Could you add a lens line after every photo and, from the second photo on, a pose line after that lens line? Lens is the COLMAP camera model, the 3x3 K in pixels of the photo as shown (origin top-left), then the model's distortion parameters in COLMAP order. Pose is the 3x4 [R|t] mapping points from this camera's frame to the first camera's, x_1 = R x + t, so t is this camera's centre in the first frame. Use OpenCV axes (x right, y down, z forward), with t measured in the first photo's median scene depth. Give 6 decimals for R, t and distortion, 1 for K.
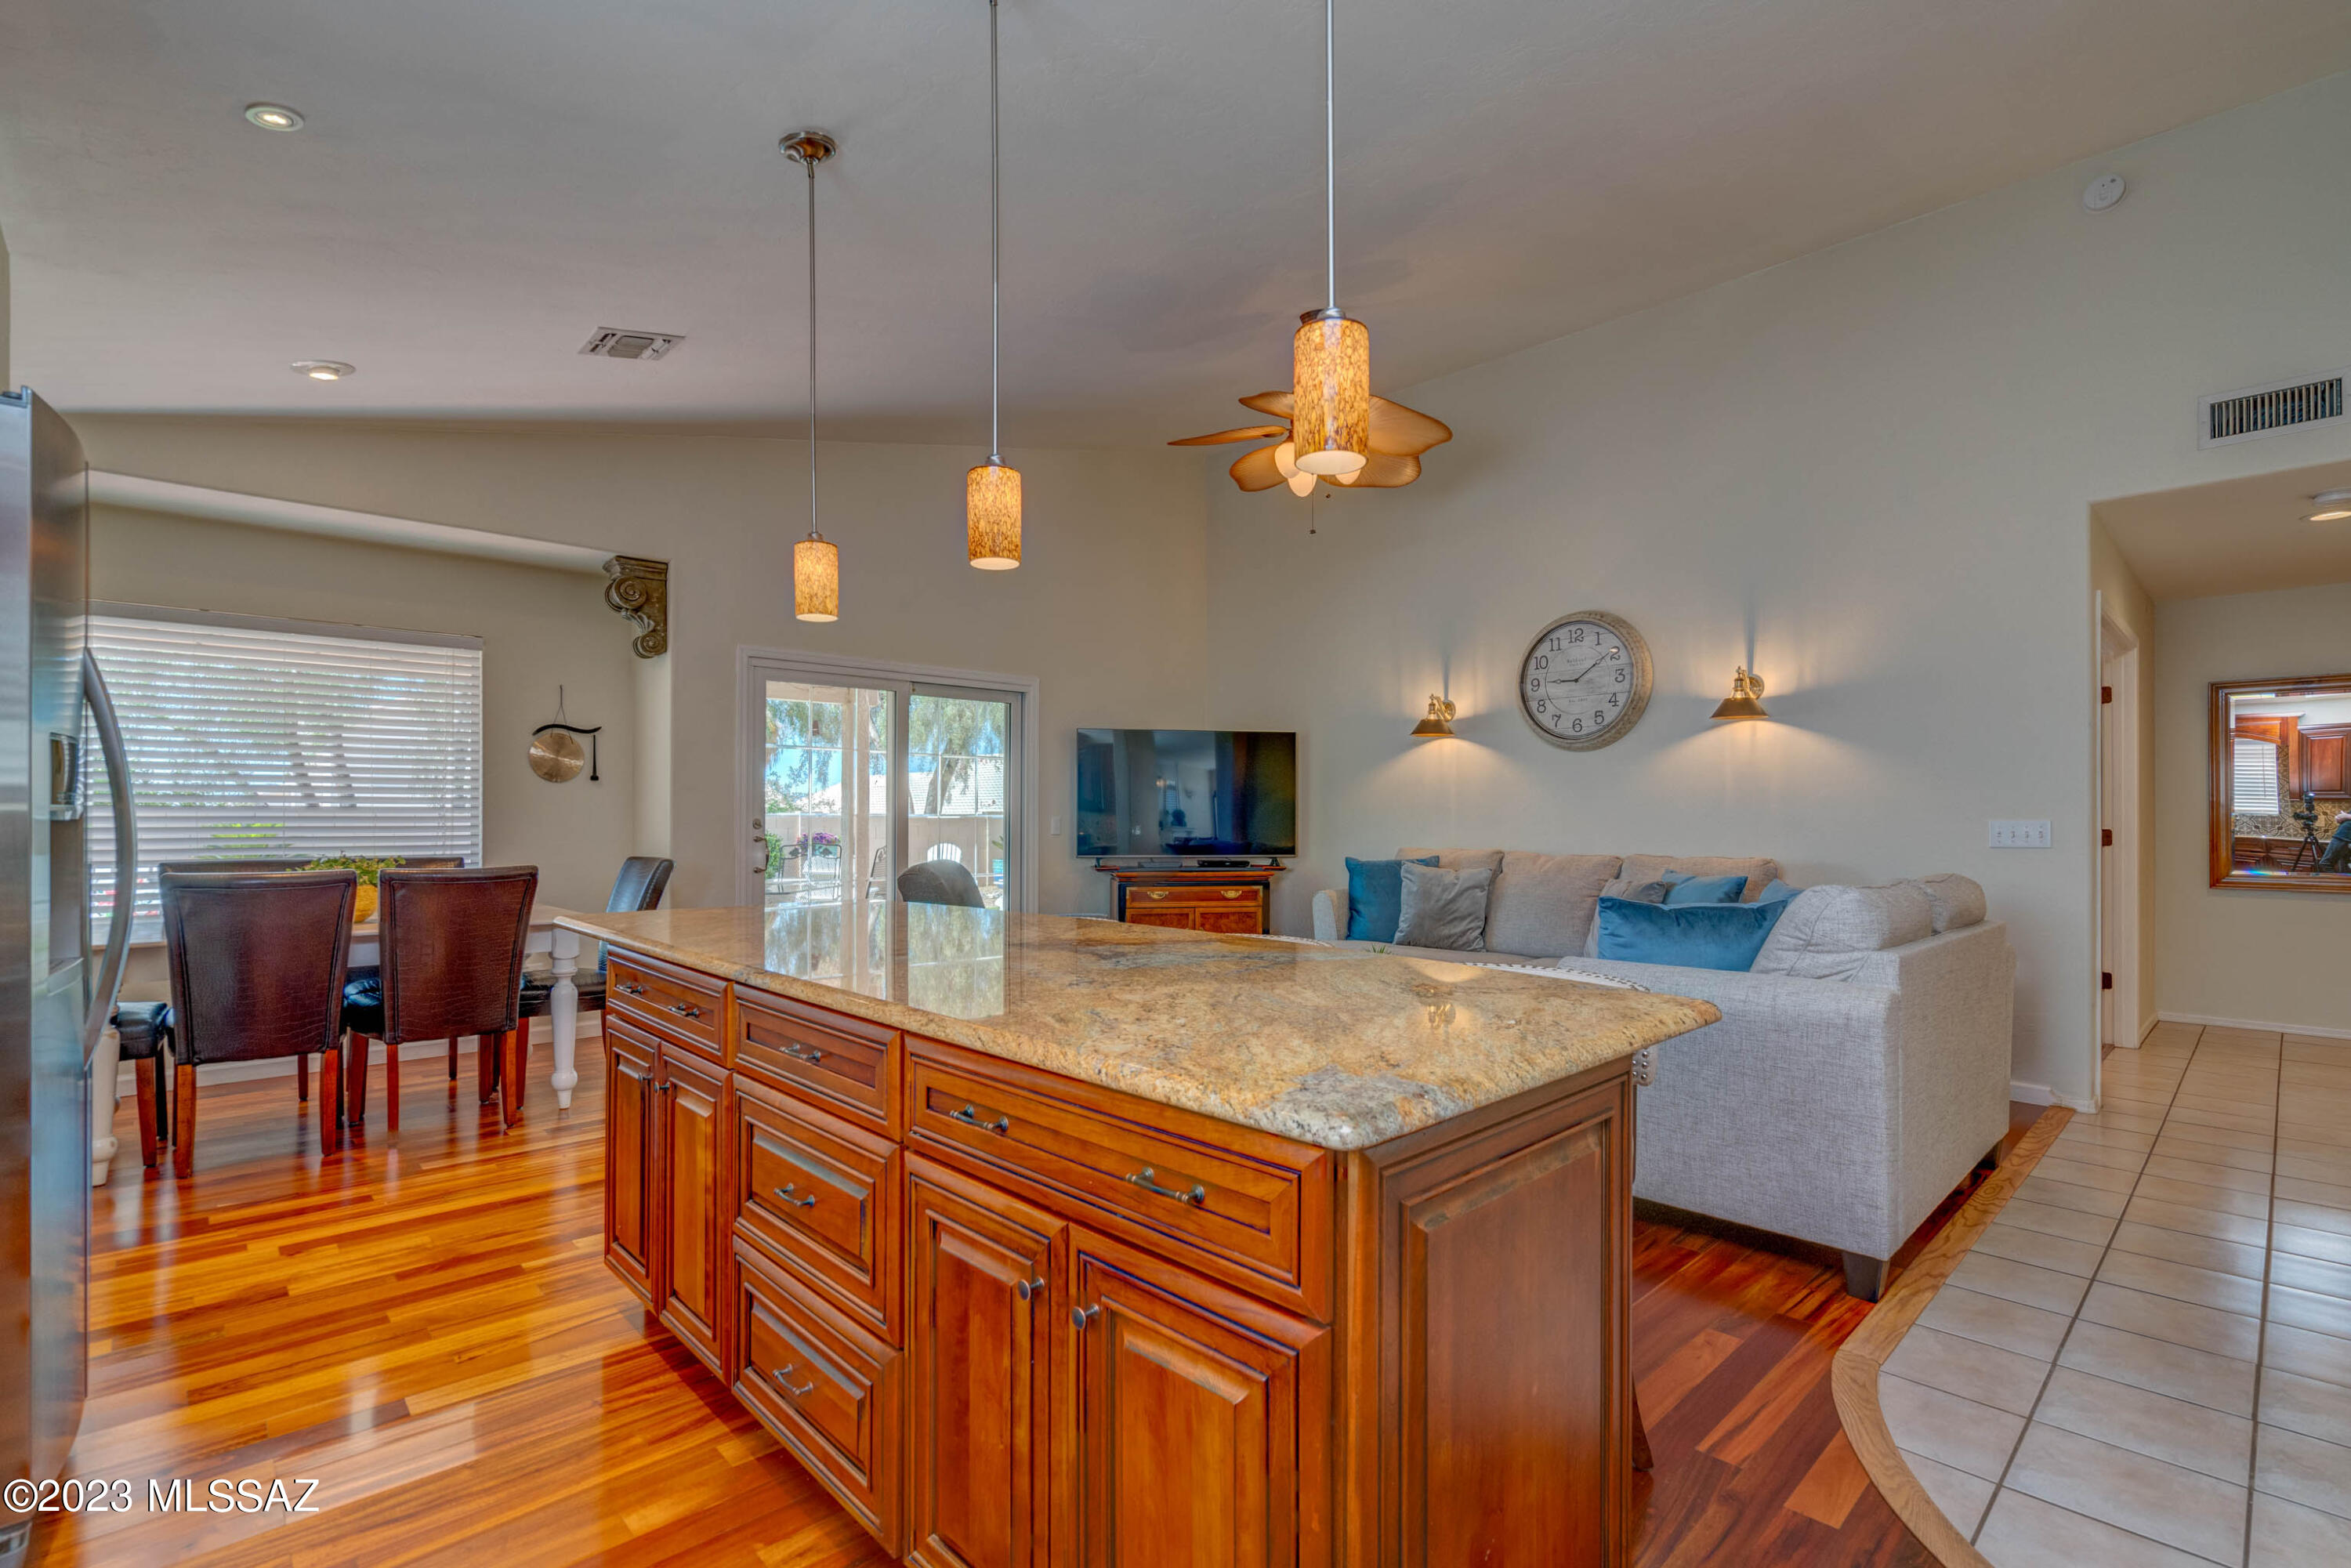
lens RADIAL K [[1068.8, 0, 1181.3], [0, 1068.8, 820.8], [0, 0, 1]] dist [-0.001527, 0.000276]
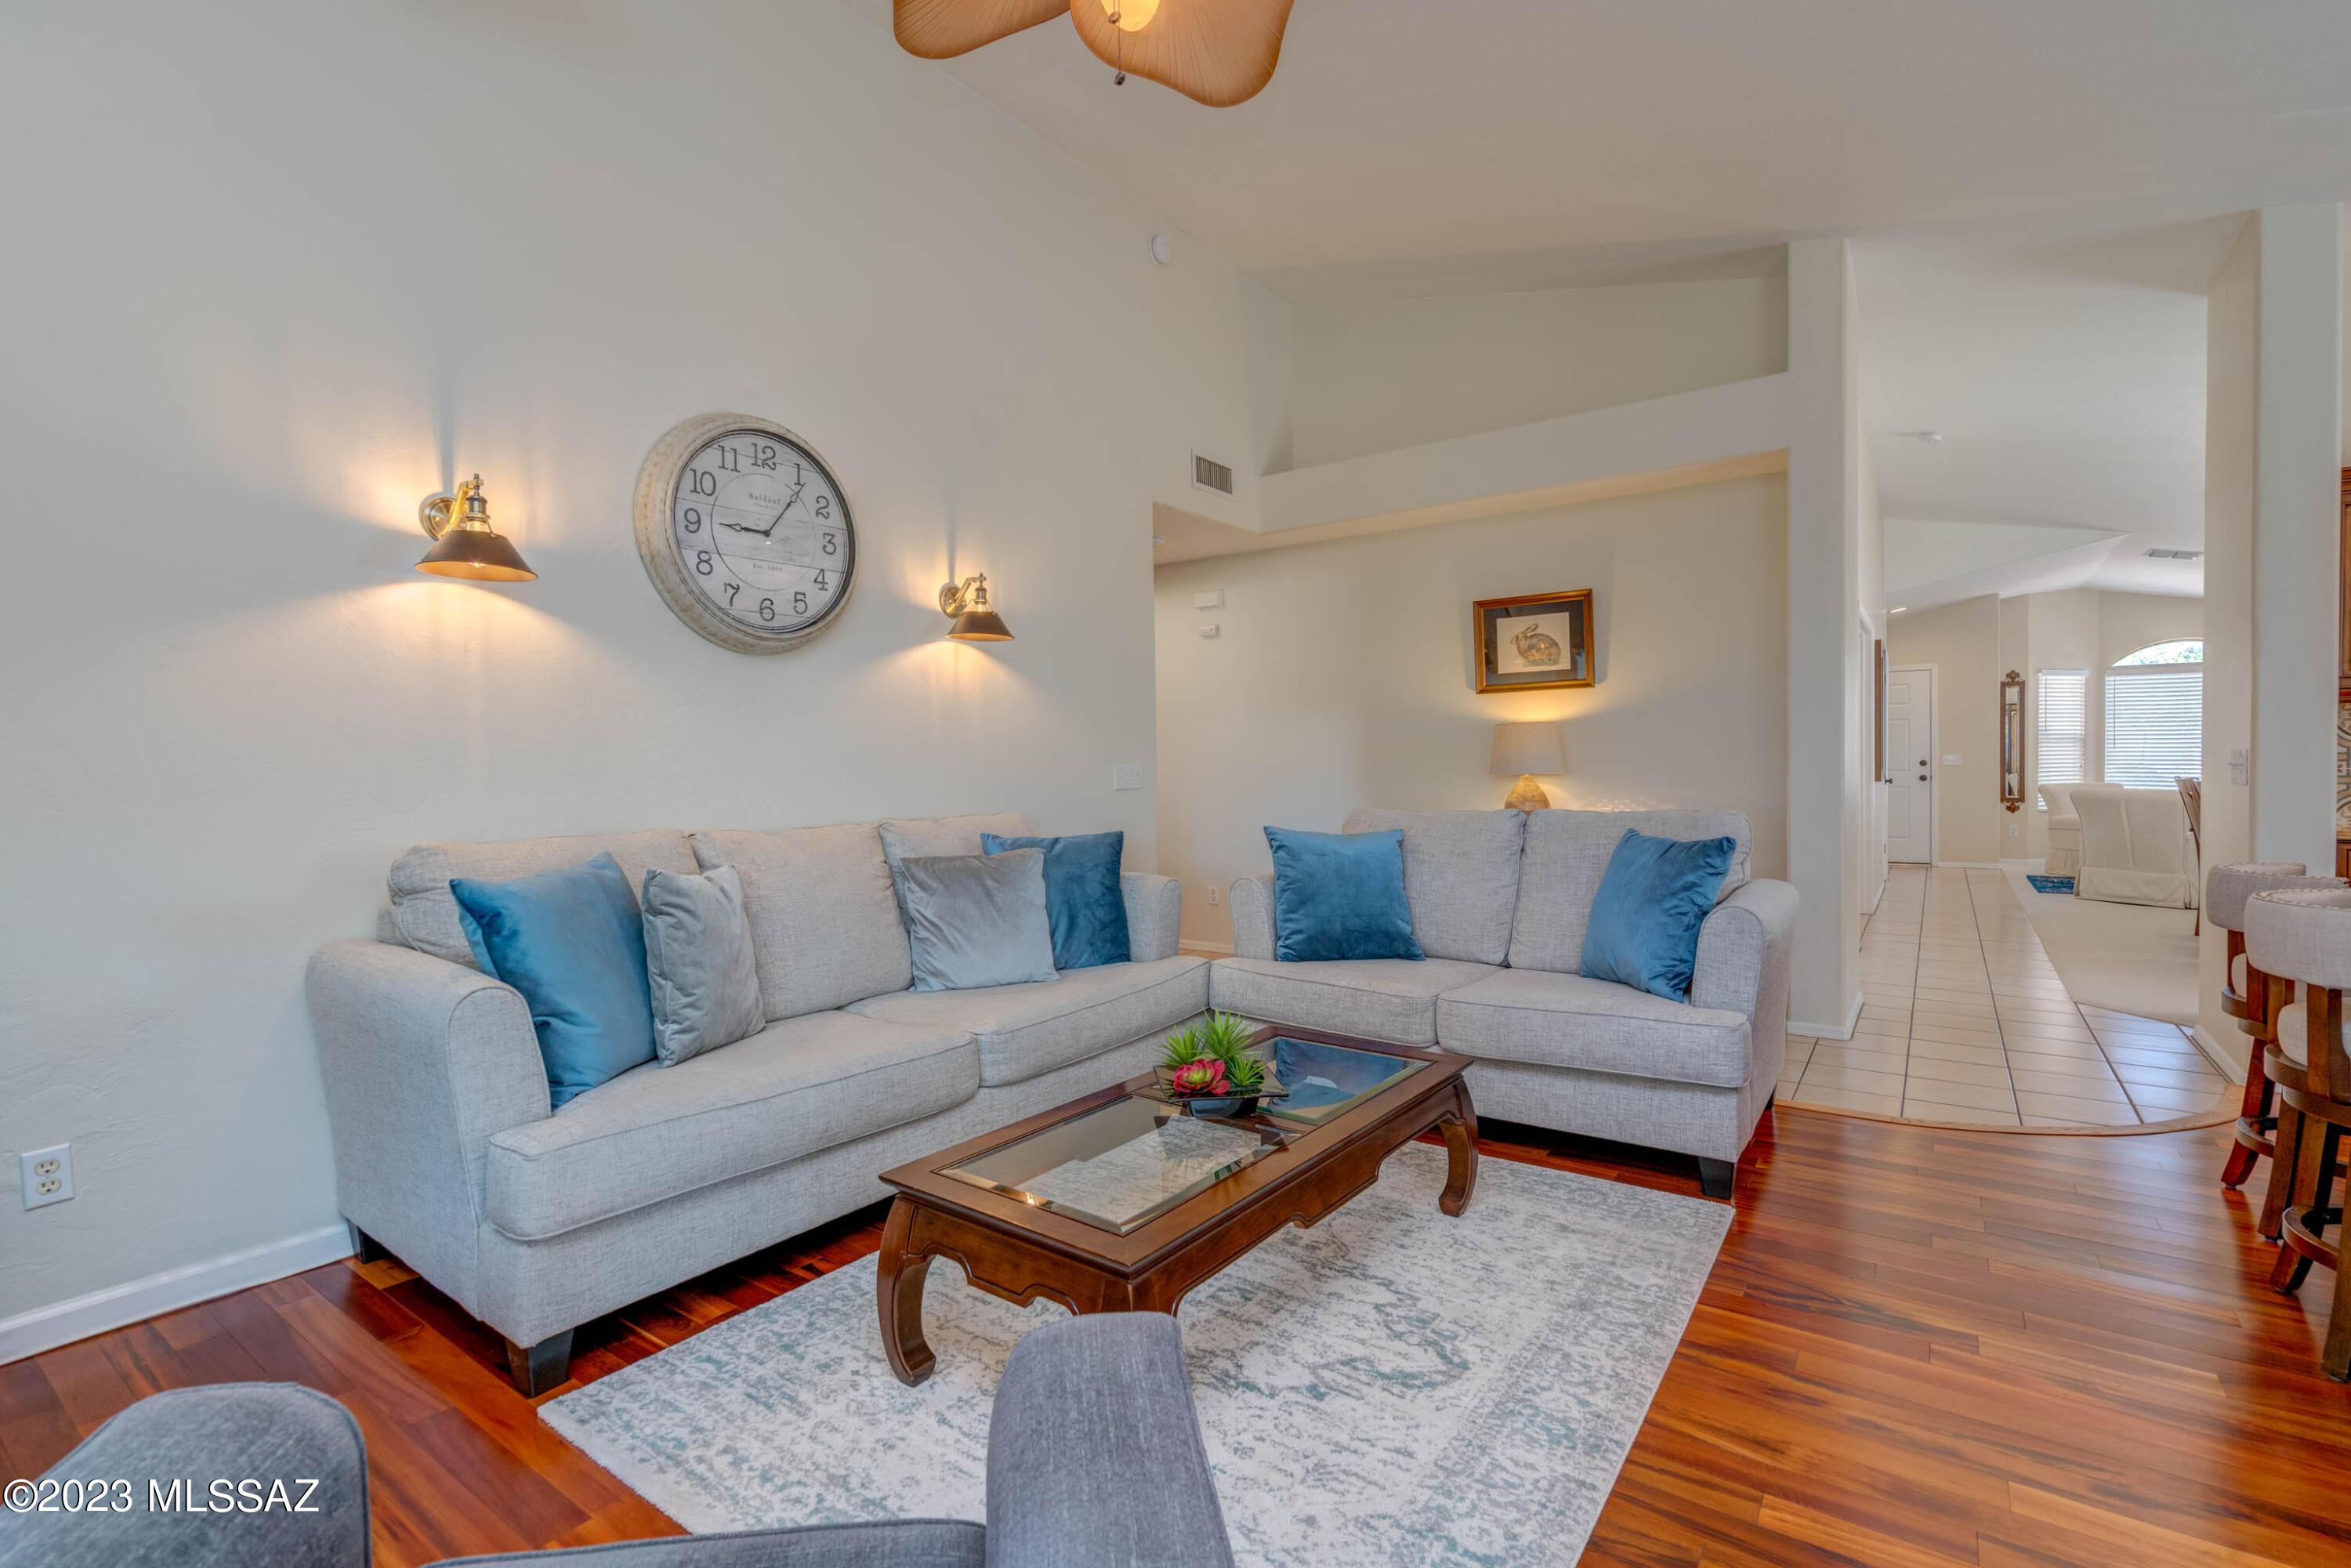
lens RADIAL K [[1068.8, 0, 1166.9], [0, 1068.8, 778.2], [0, 0, 1]] dist [-0.001527, 0.000276]
pose [[-0.182821, -0.010491, 0.983090, -0.255208], [0.019081, 0.999717, 0.014217, -0.000255], [-0.982961, 0.021357, -0.182569, 0.903683]]
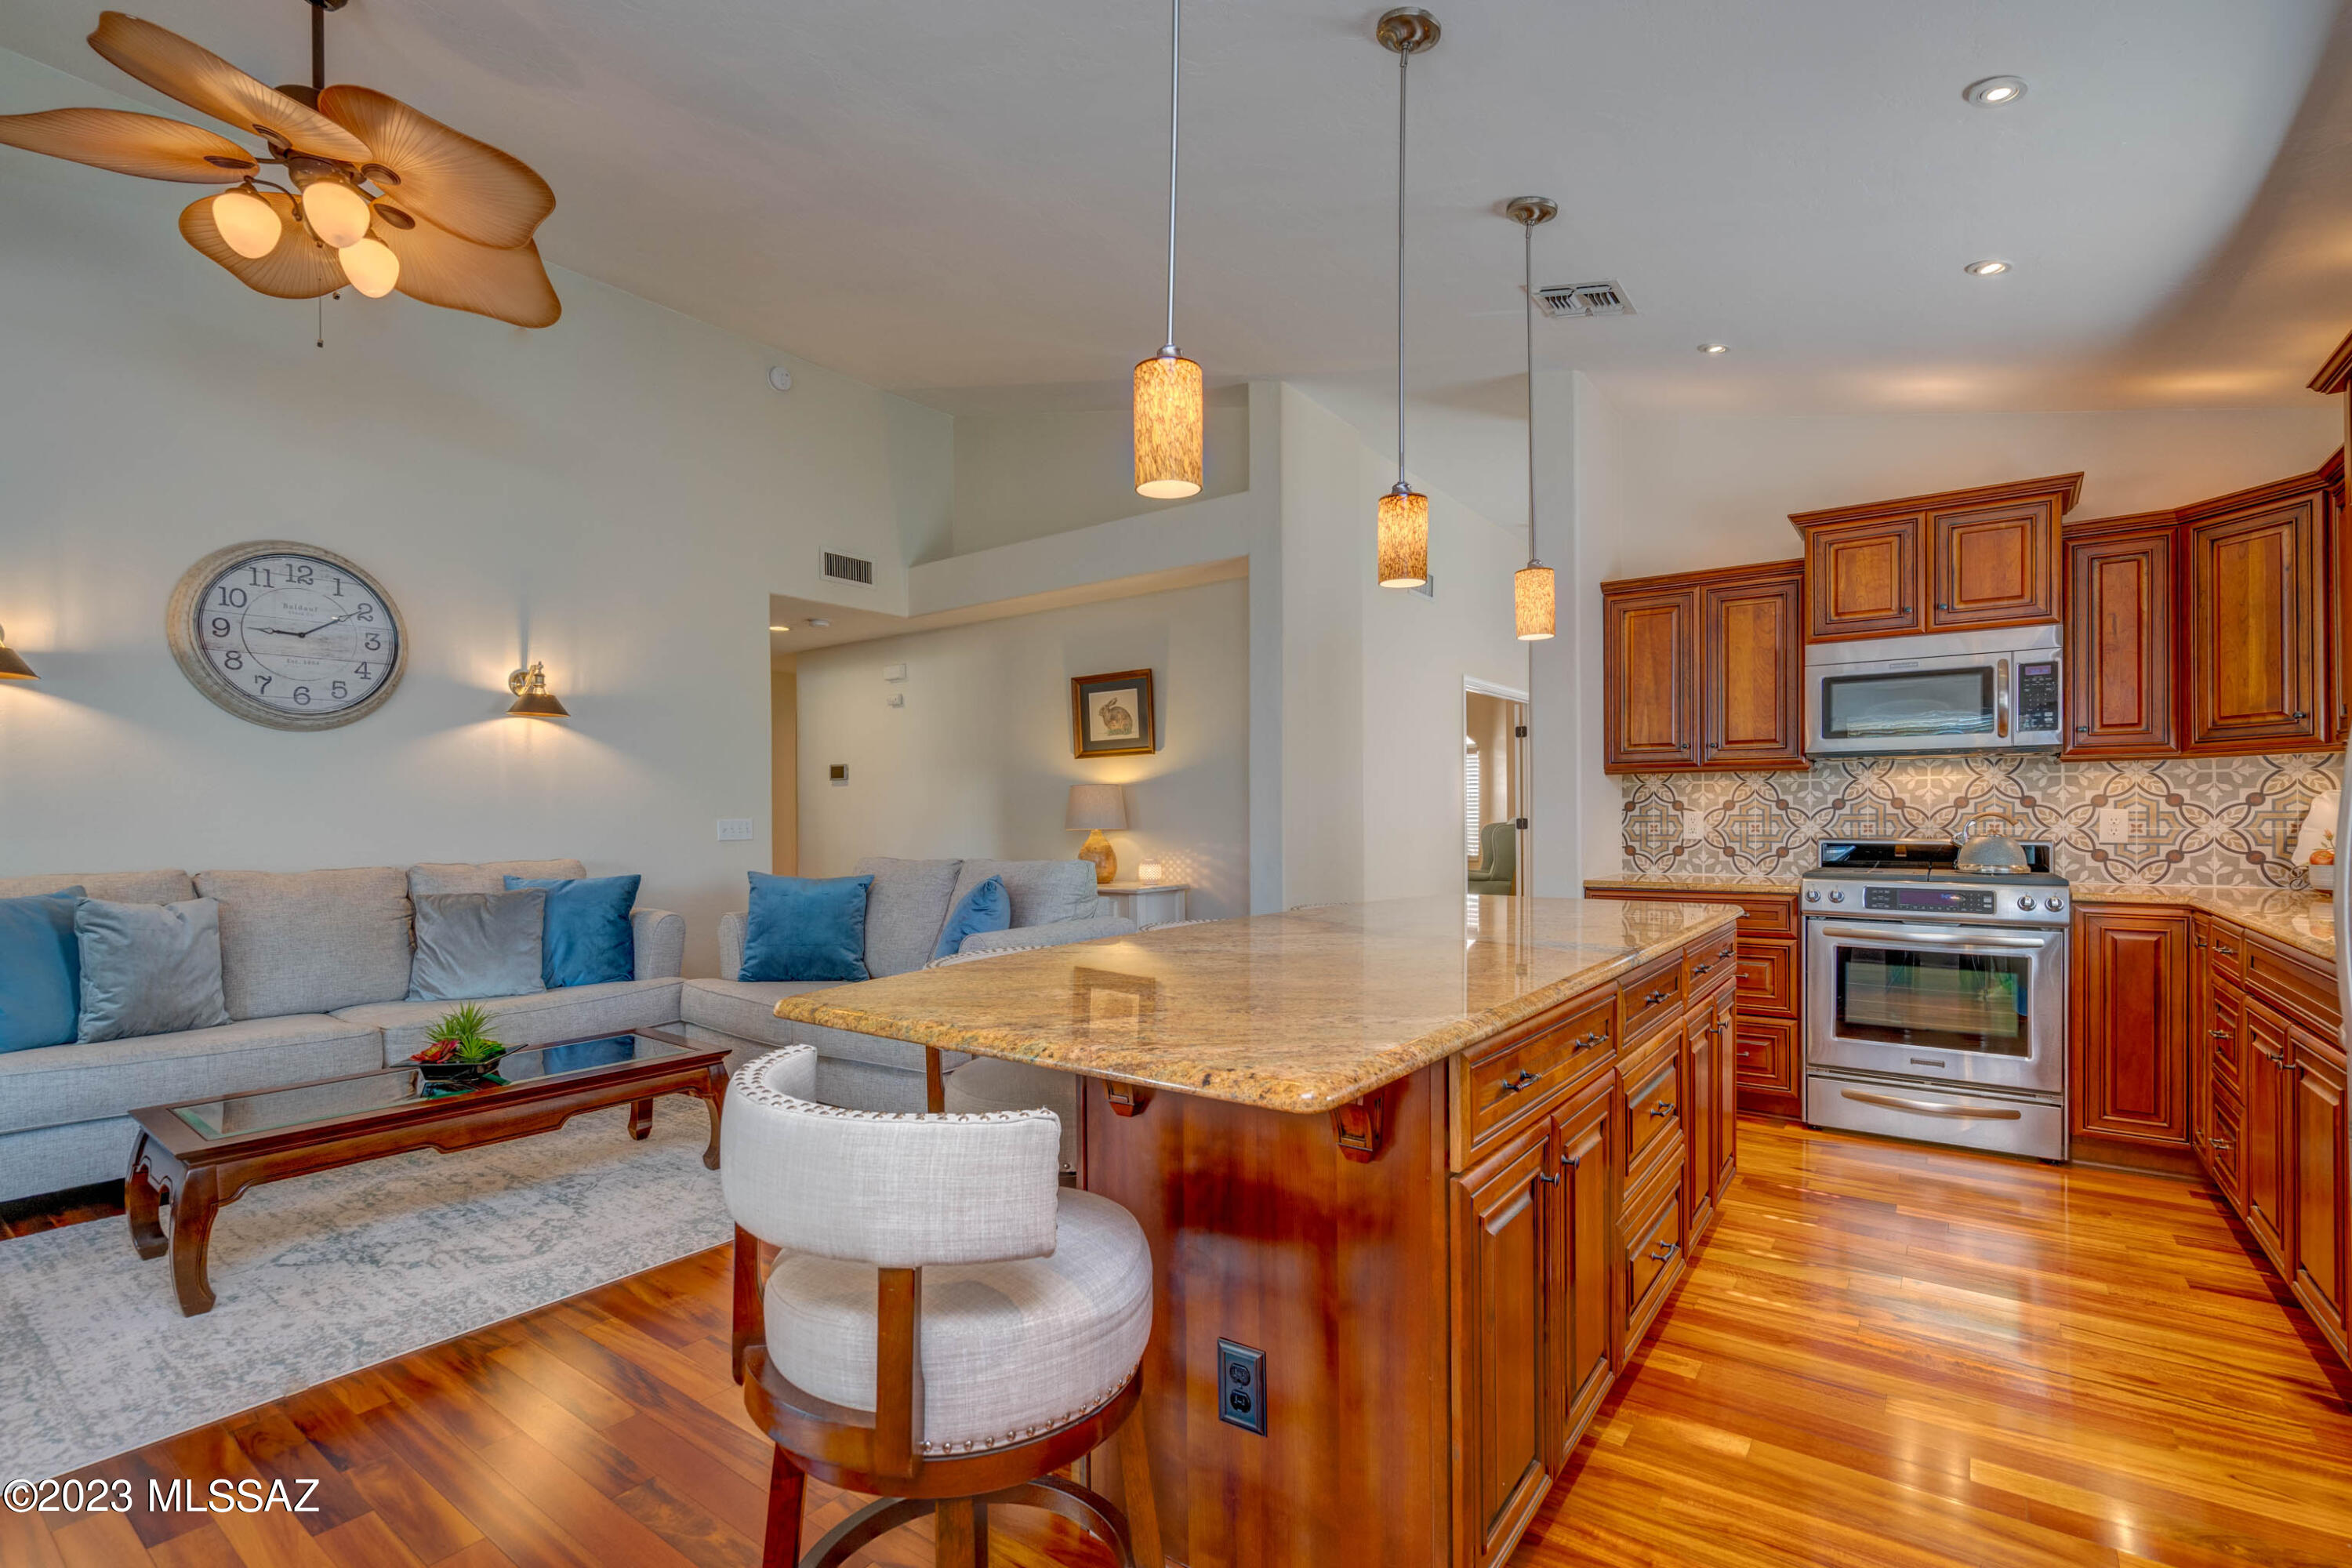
lens RADIAL K [[1069.3, 0, 1171.7], [0, 1069.3, 814.6], [0, 0, 1]] dist [-0.001527, 0.000276]
pose [[-0.169429, 0.000857, 0.985542, -0.468210], [0.013996, 0.999901, 0.001537, 0.000591], [-0.985443, 0.014054, -0.169424, 0.538537]]
